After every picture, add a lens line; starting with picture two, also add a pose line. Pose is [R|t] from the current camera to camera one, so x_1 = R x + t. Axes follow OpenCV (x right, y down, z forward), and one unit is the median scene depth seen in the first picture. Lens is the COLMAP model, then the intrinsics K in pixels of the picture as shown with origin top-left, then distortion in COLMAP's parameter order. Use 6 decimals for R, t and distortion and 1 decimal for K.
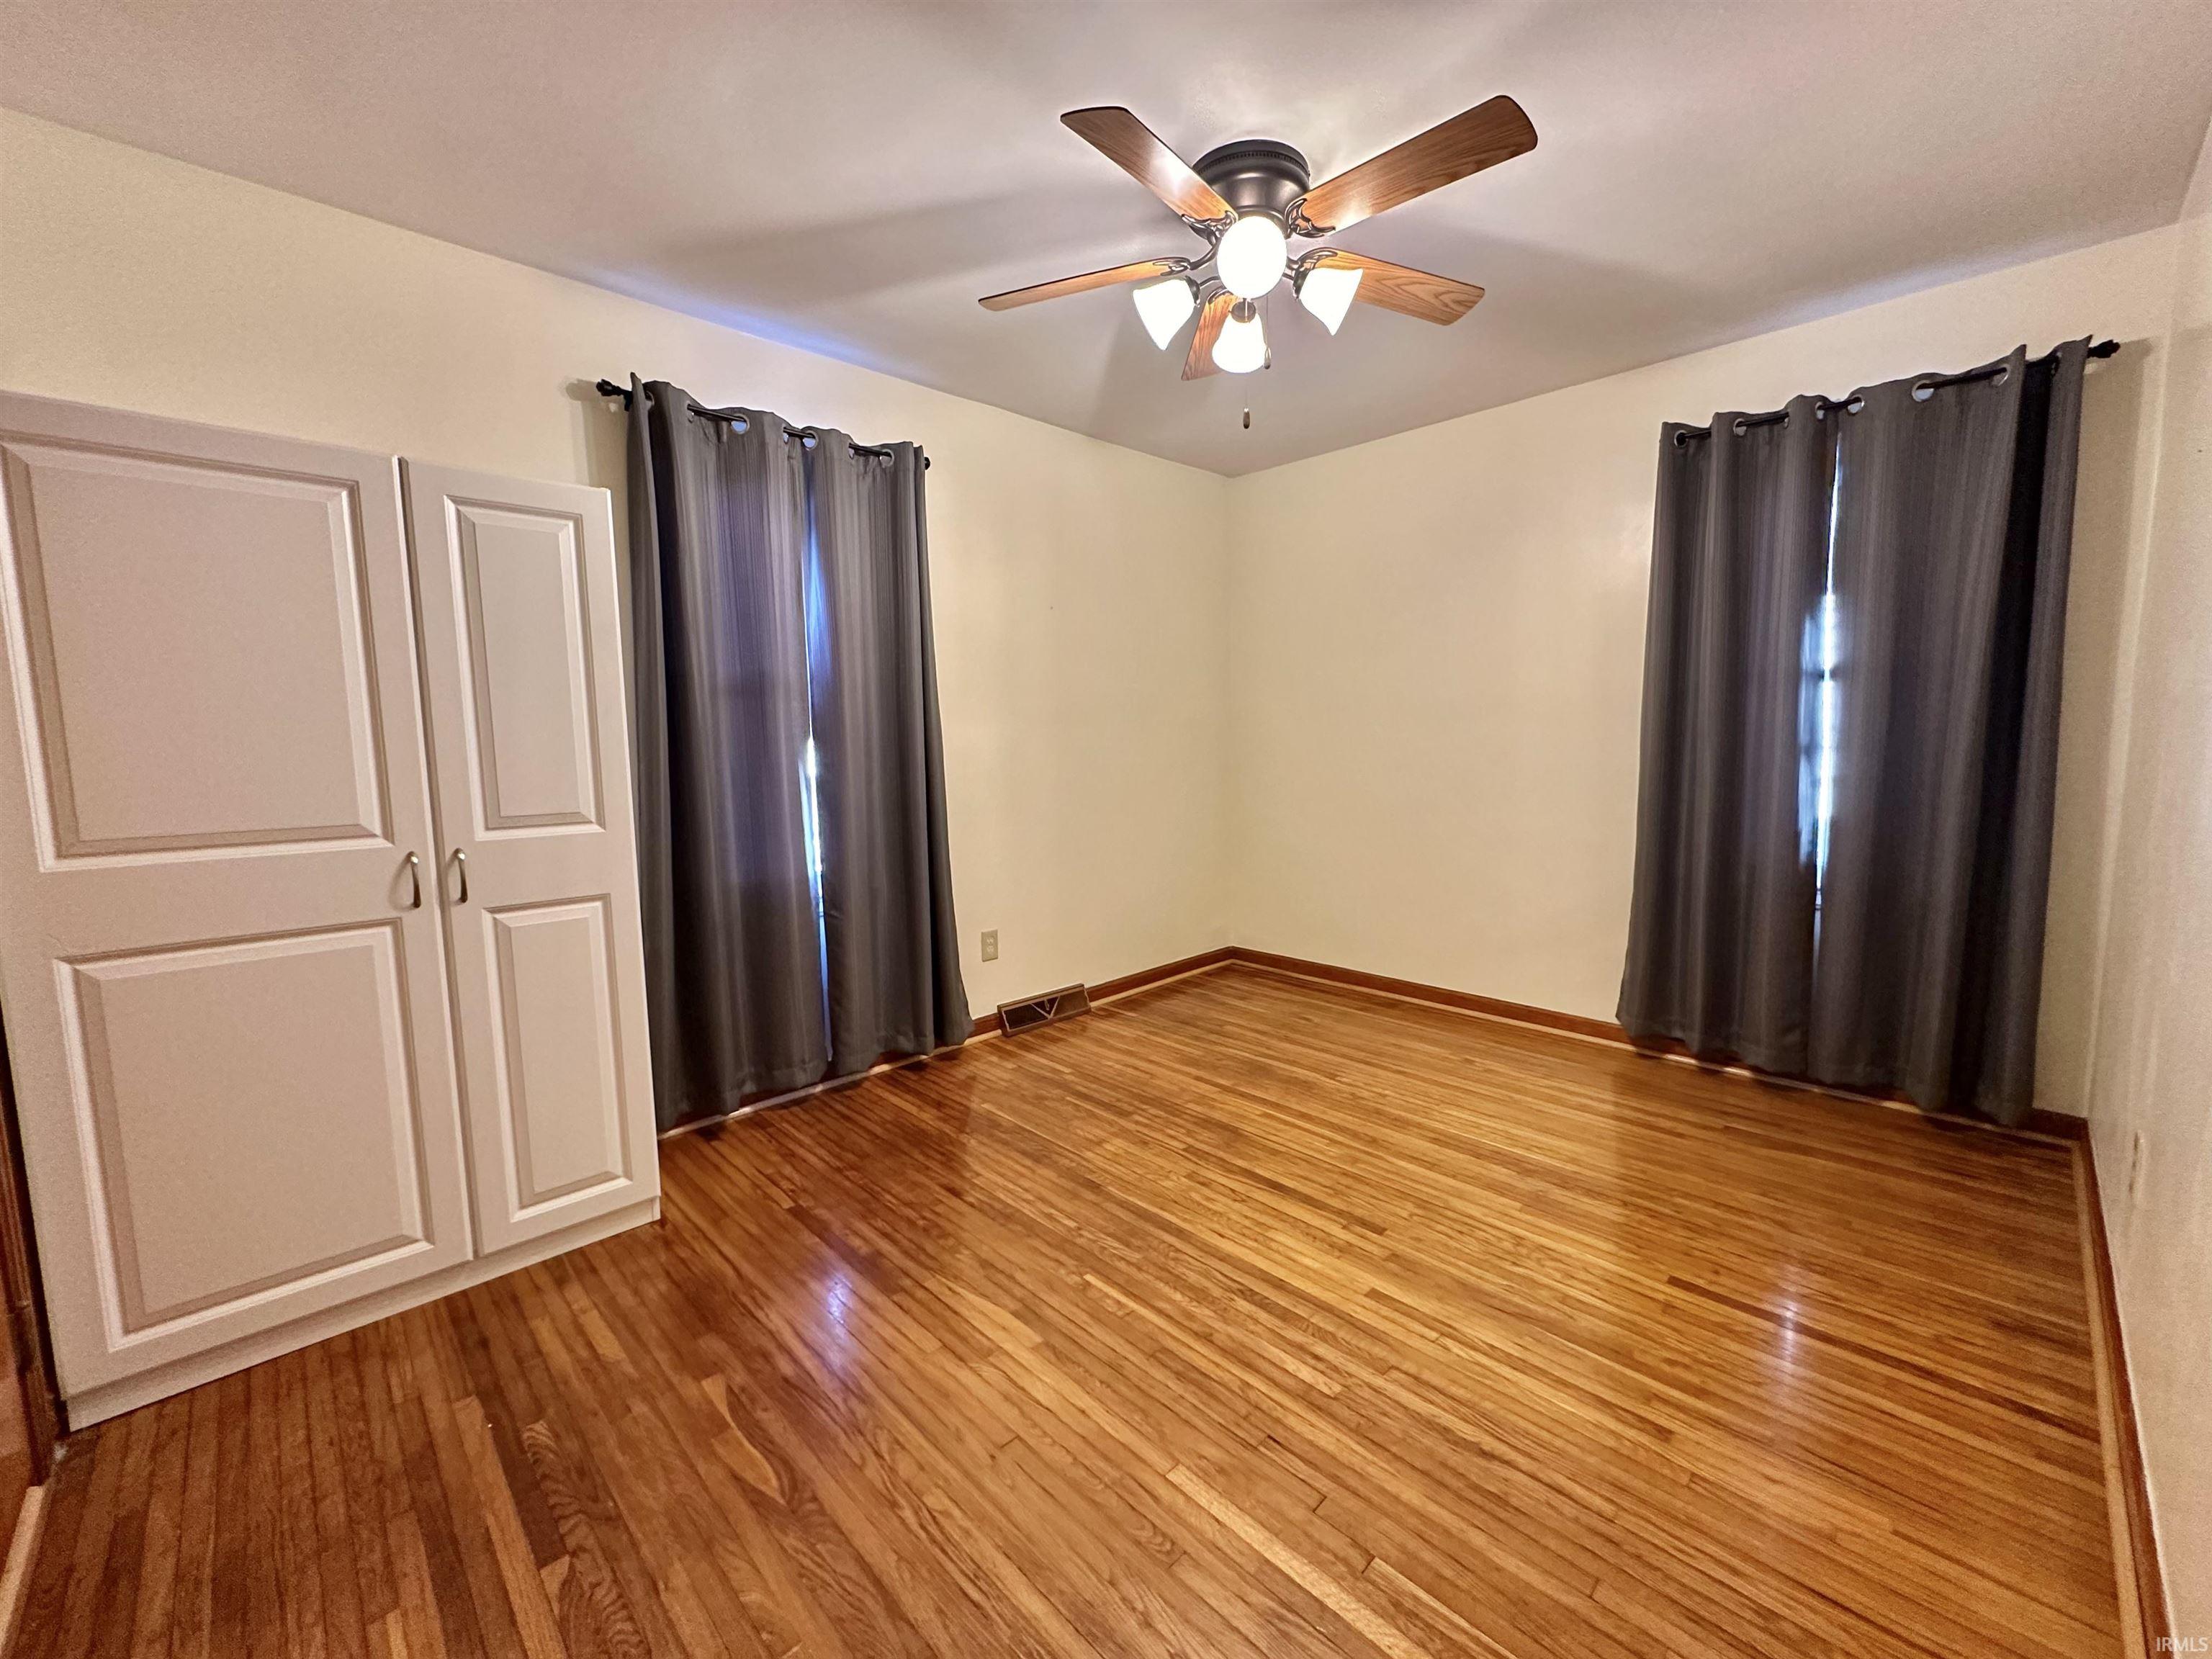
lens RADIAL K [[881.9, 0, 1106.3], [0, 881.9, 831.0], [0, 0, 1]] dist [-0.002549, 0.000013]
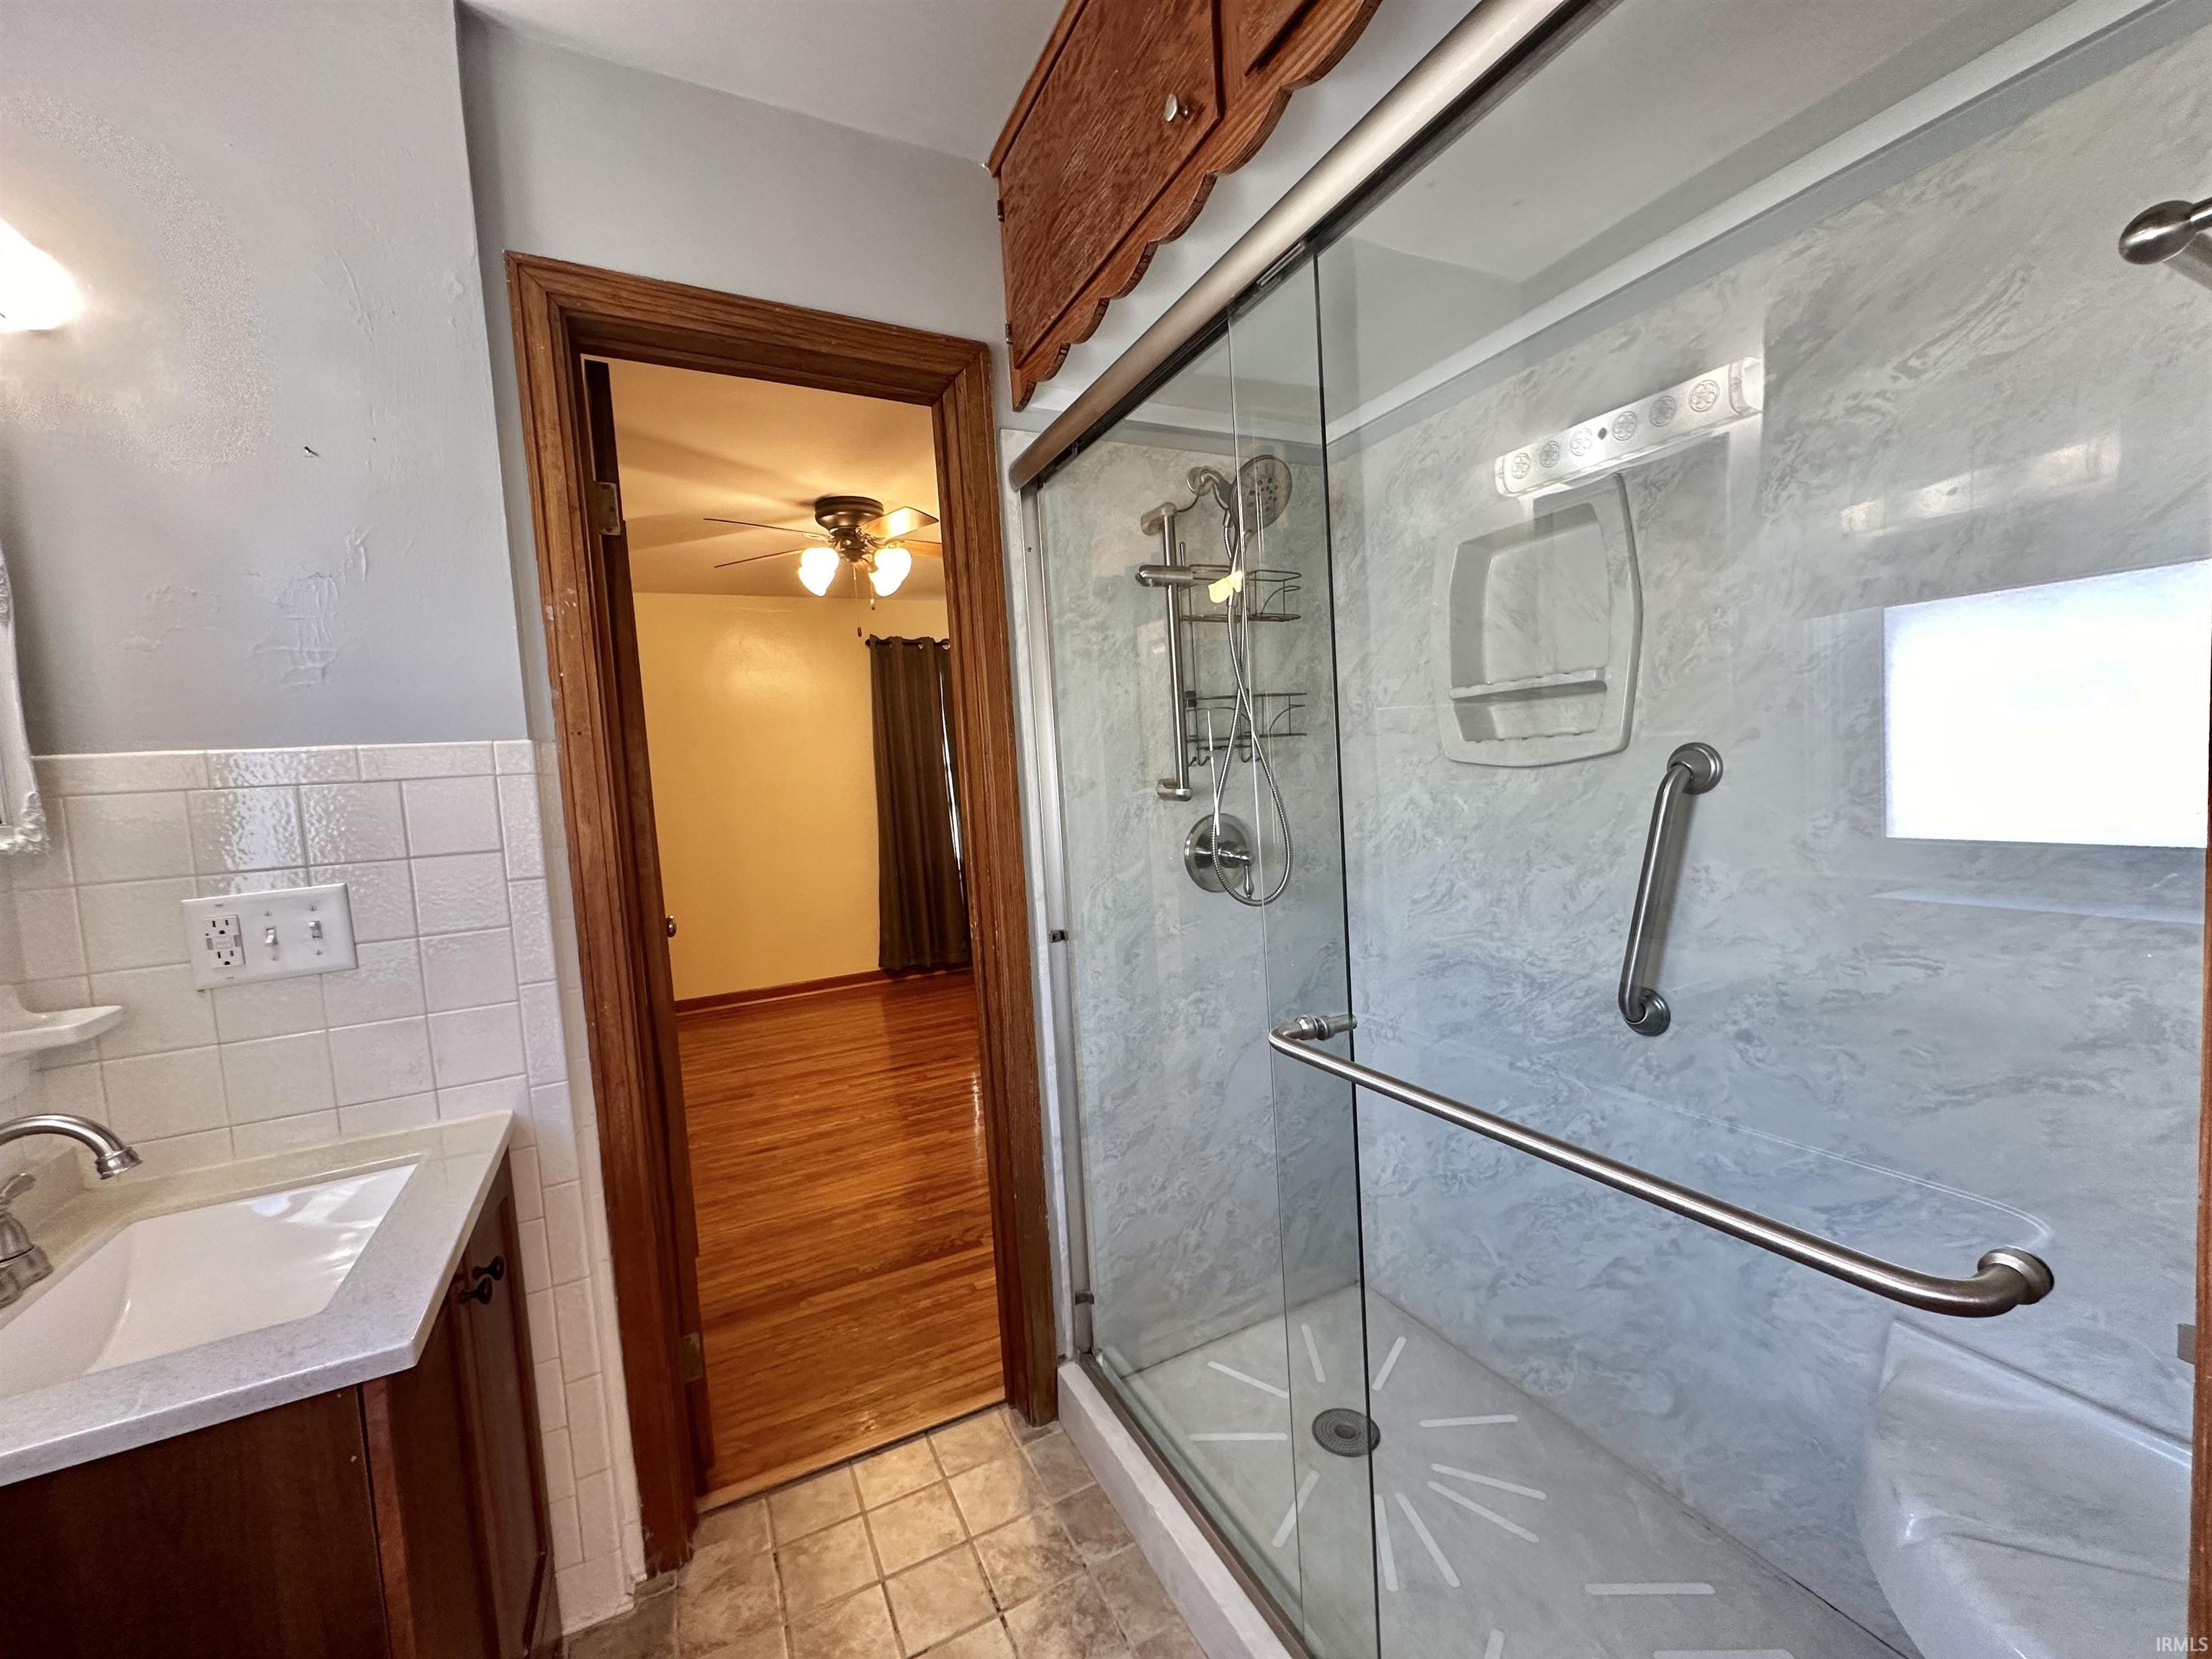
lens RADIAL K [[881.9, 0, 1106.3], [0, 881.9, 831.0], [0, 0, 1]] dist [-0.002549, 0.000013]
pose [[0.293288, -0.068209, 0.953588, -1.070322], [0.161345, 0.986676, 0.020952, -0.016622], [-0.942311, 0.147712, 0.300385, 0.024319]]
